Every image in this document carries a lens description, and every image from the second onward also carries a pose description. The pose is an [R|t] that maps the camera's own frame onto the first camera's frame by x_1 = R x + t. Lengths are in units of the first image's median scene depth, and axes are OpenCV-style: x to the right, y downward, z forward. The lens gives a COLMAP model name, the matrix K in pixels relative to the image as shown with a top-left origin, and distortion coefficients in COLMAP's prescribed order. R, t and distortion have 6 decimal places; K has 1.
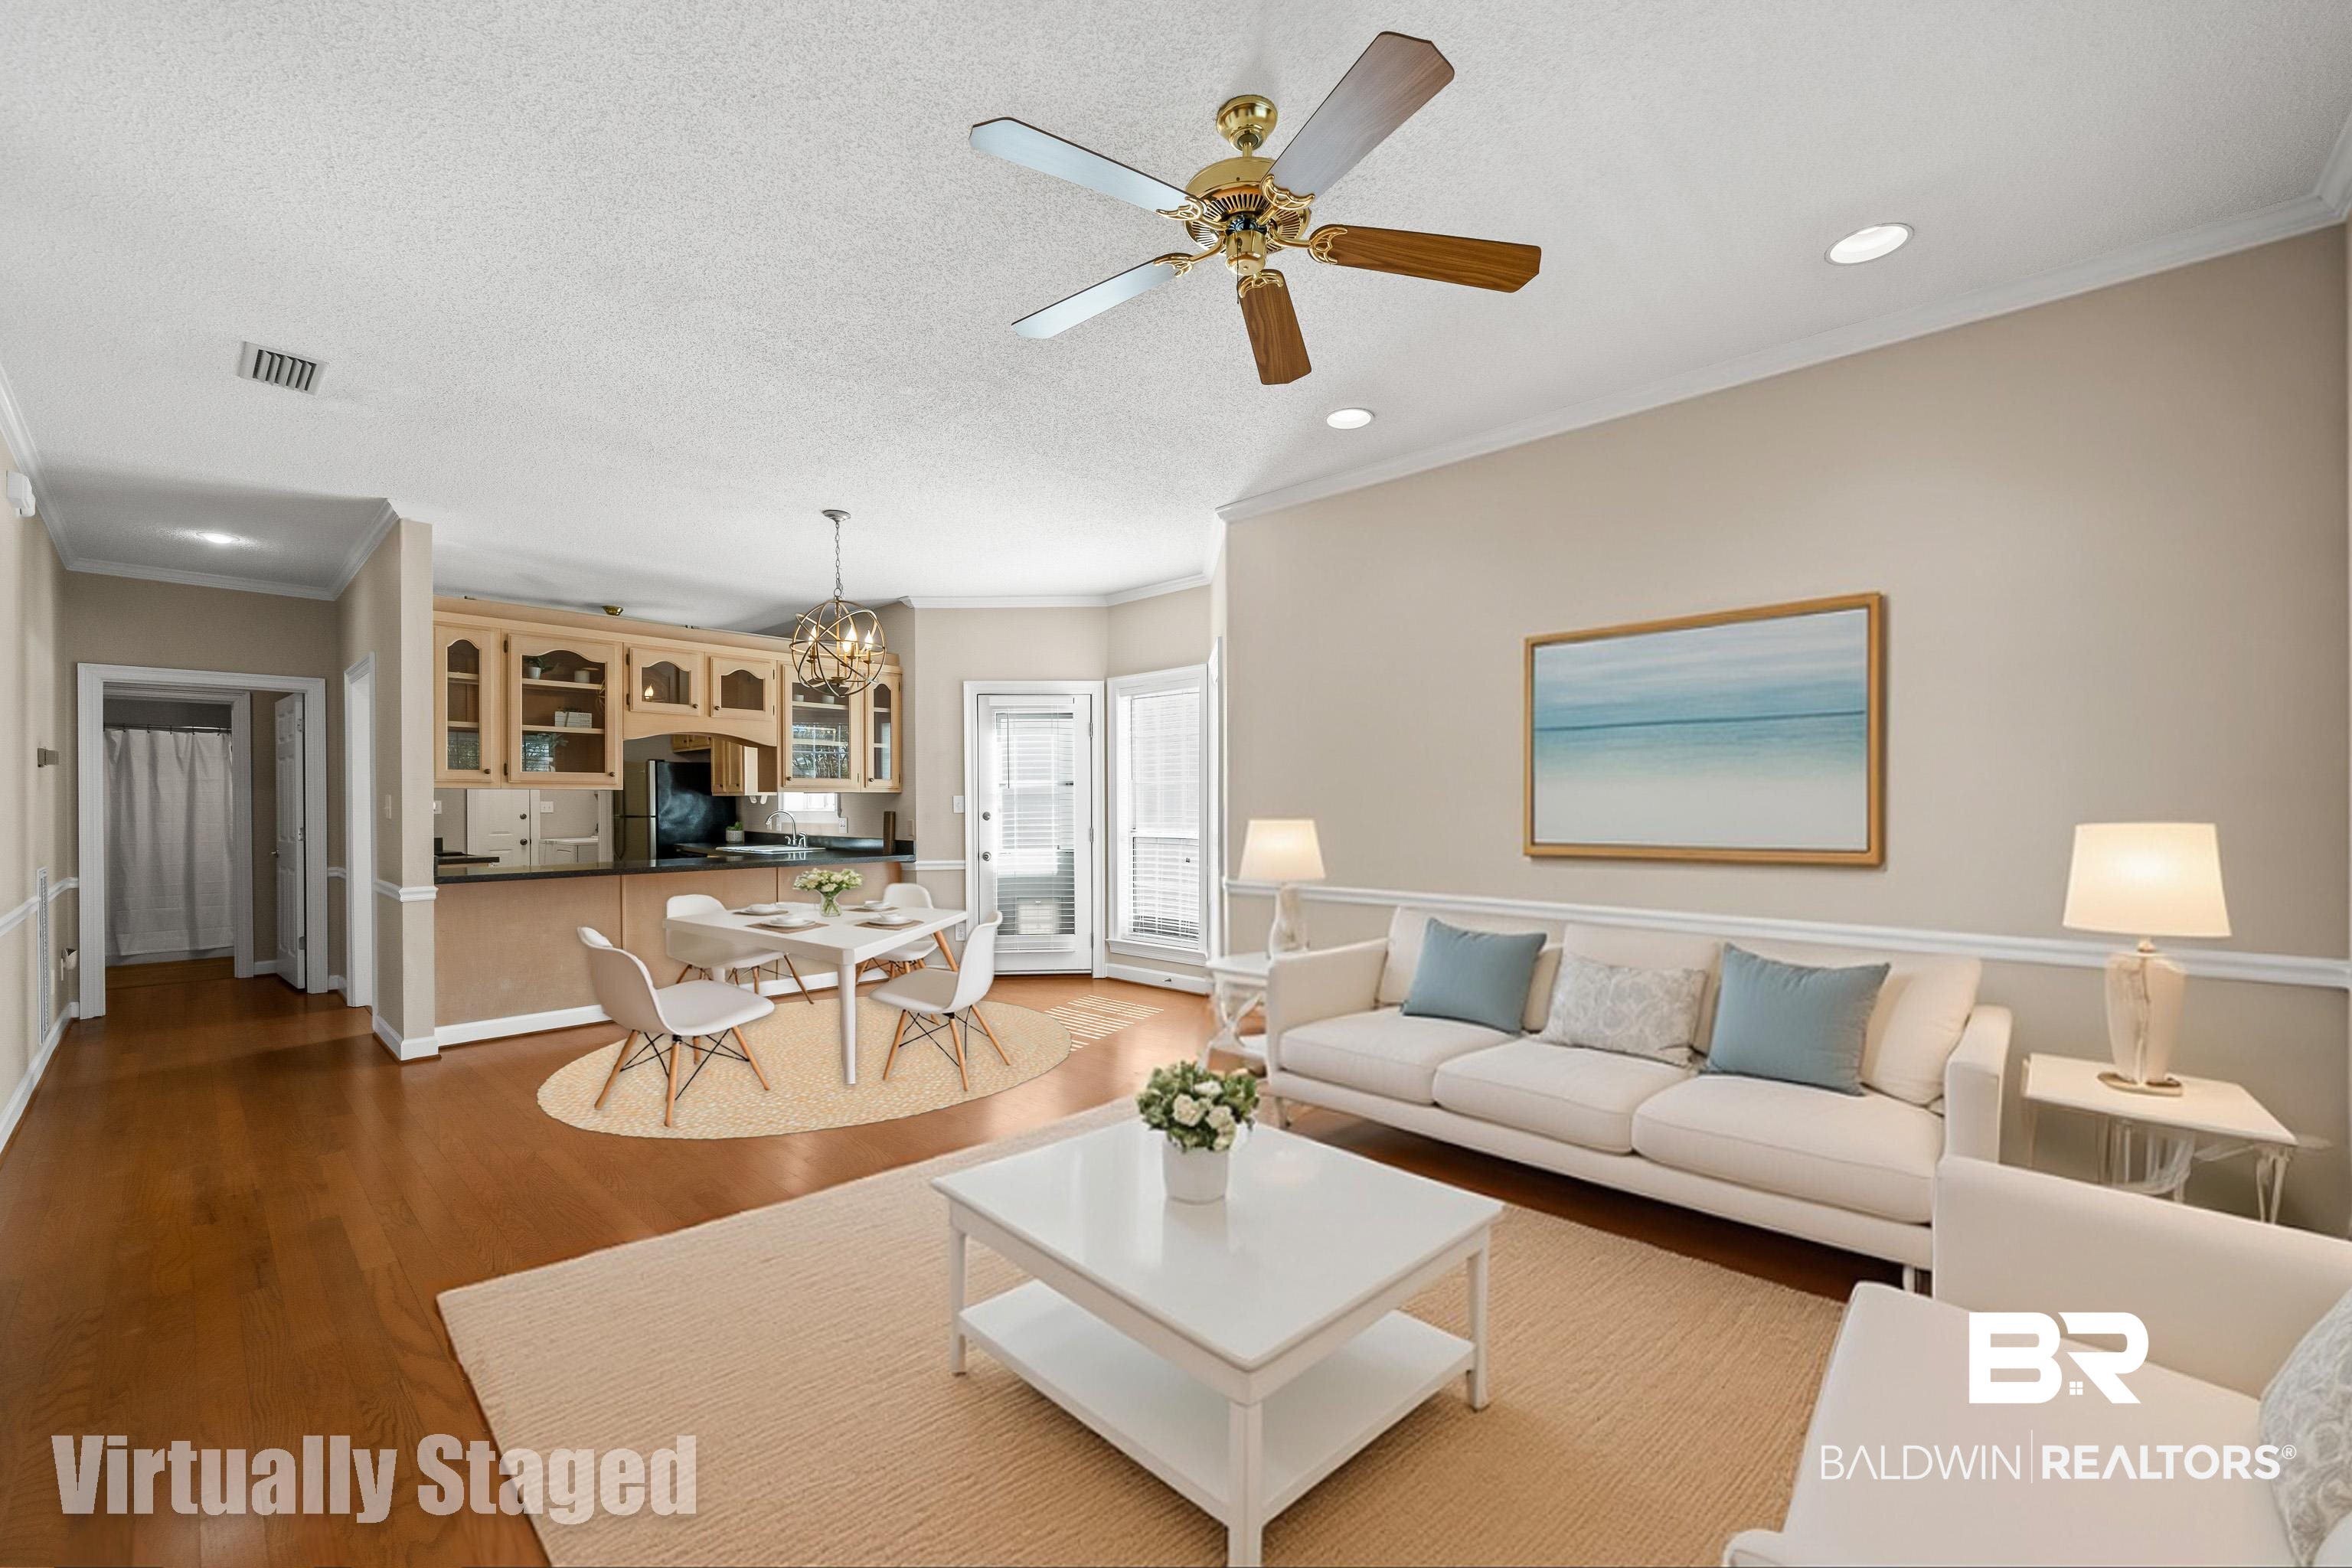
lens RADIAL K [[936.8, 0, 1173.2], [0, 936.8, 793.0], [0, 0, 1]] dist [-0.000225, -0.000601]
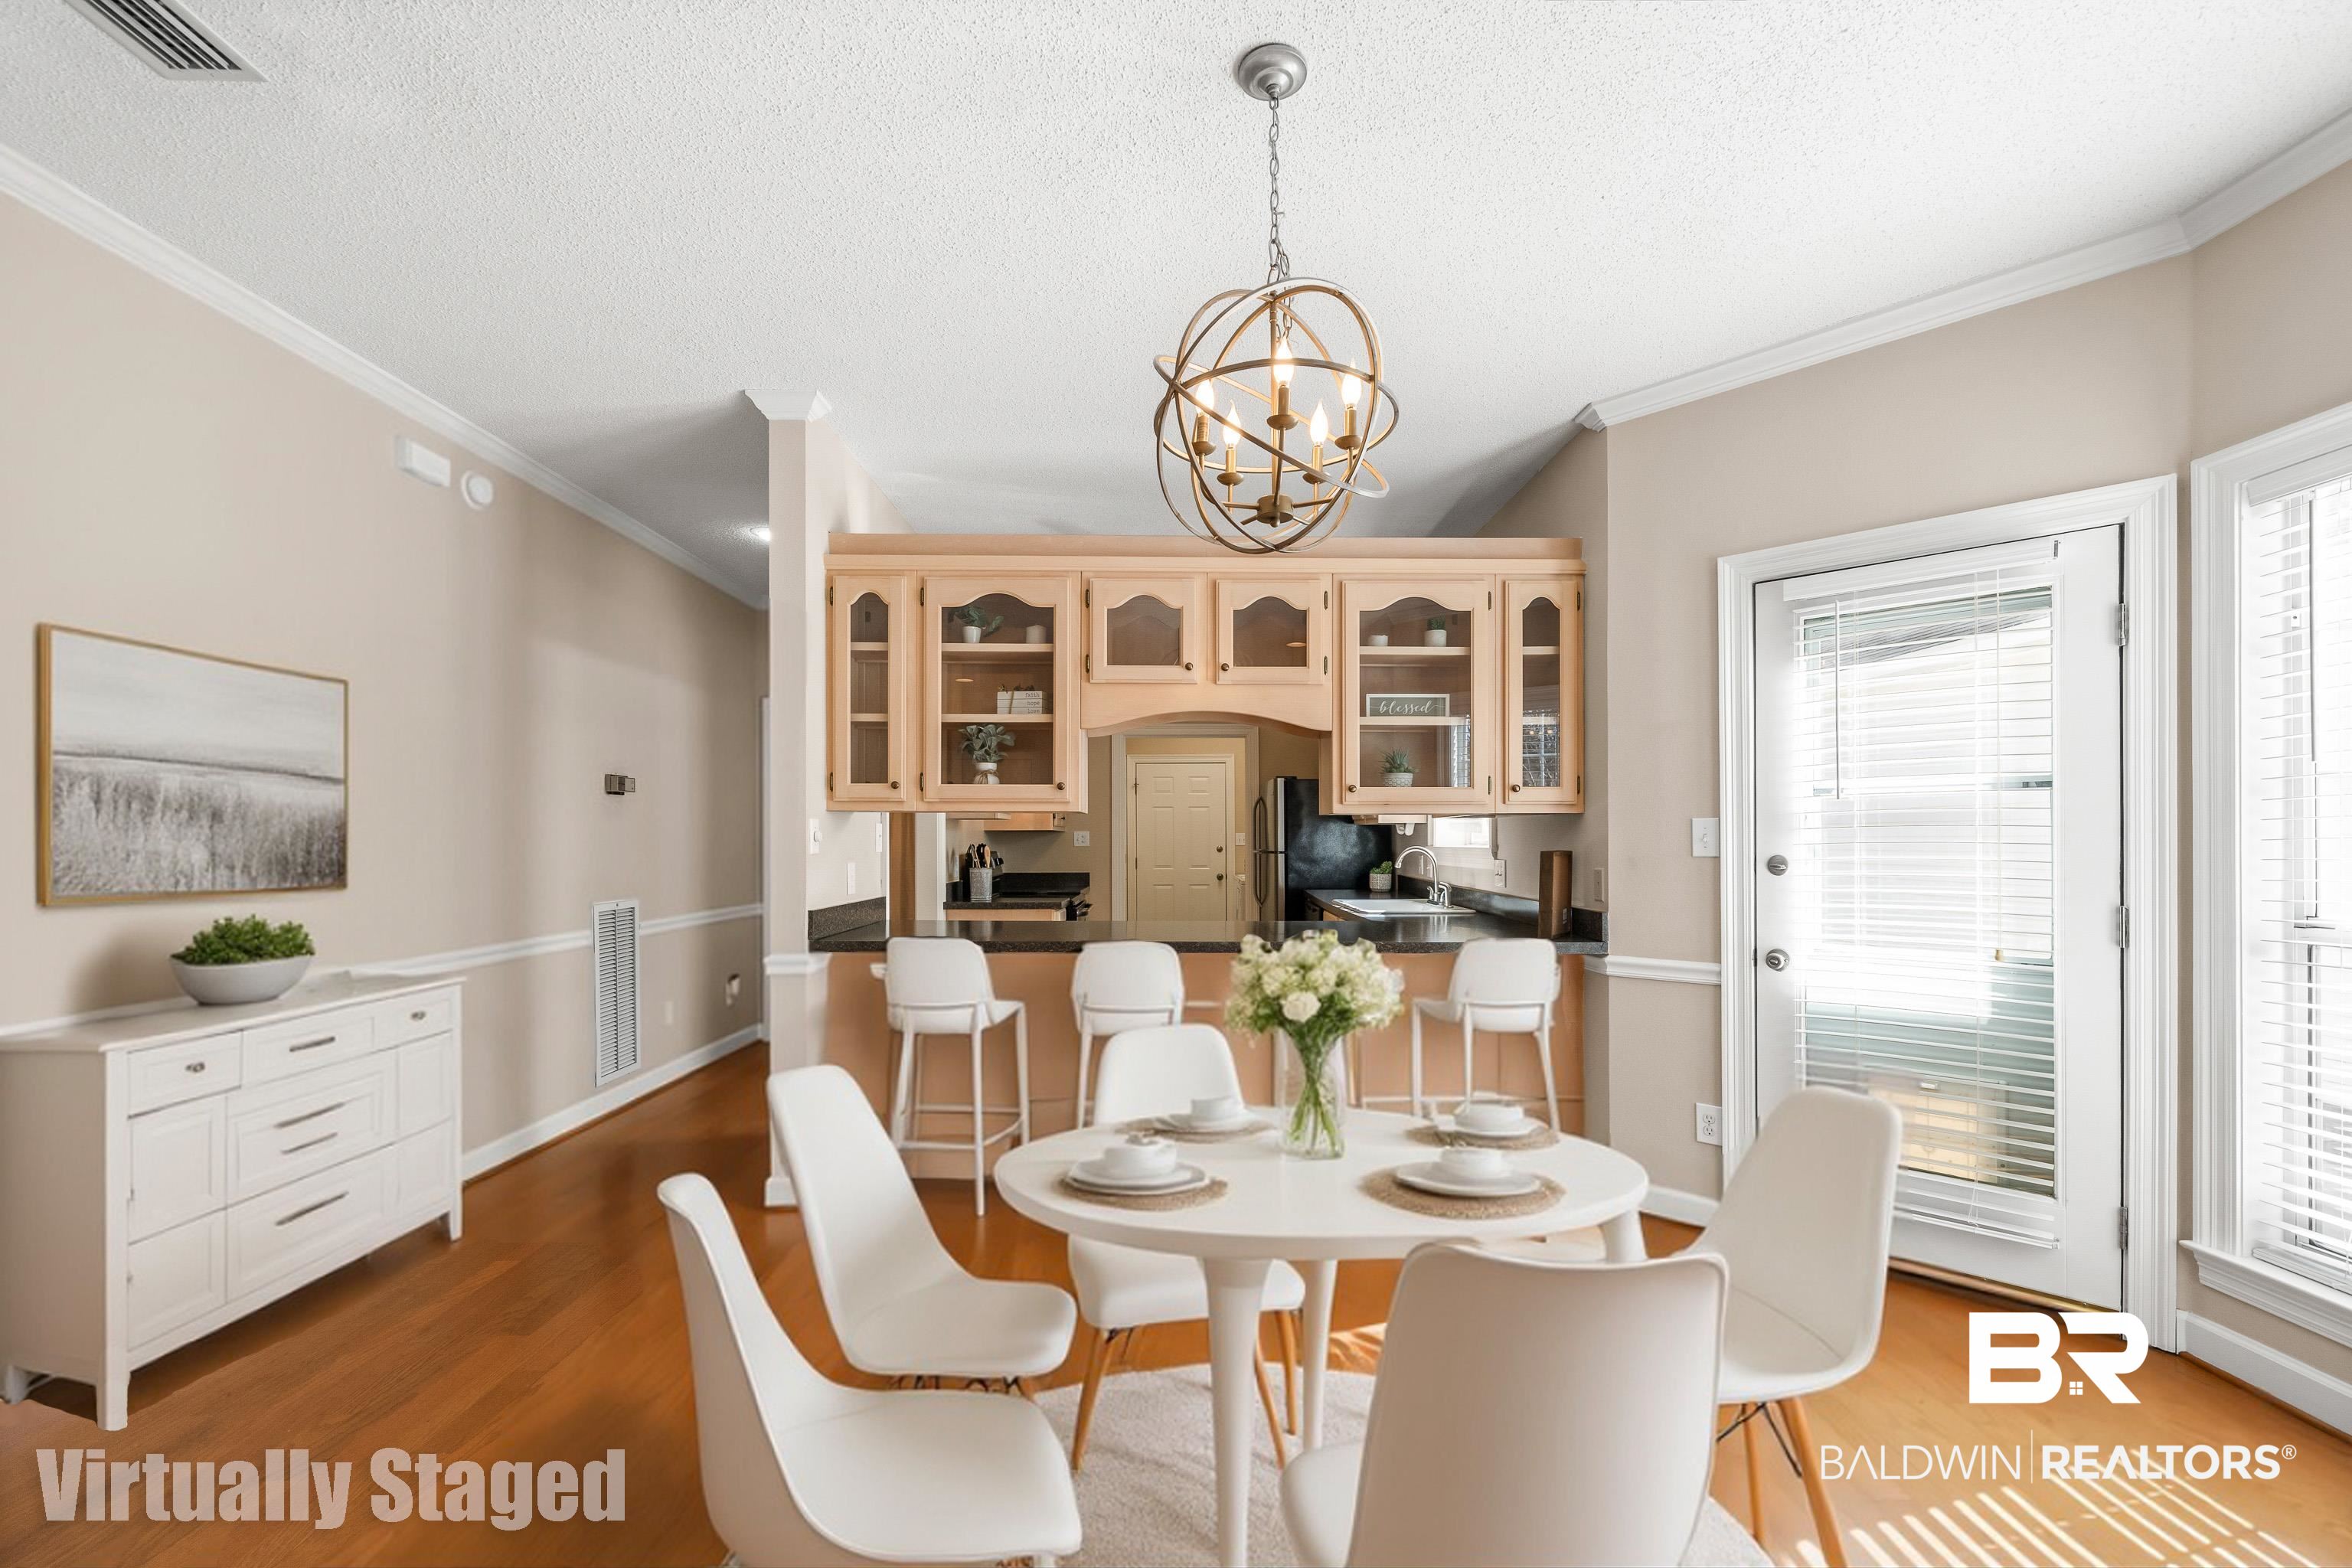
lens RADIAL K [[936.8, 0, 1195.4], [0, 936.8, 838.9], [0, 0, 1]] dist [-0.000225, -0.000601]
pose [[0.694095, 0.004803, -0.719867, -0.078737], [0.005232, 0.999918, 0.011716, 0.006576], [0.719864, -0.011898, 0.694013, 0.532564]]
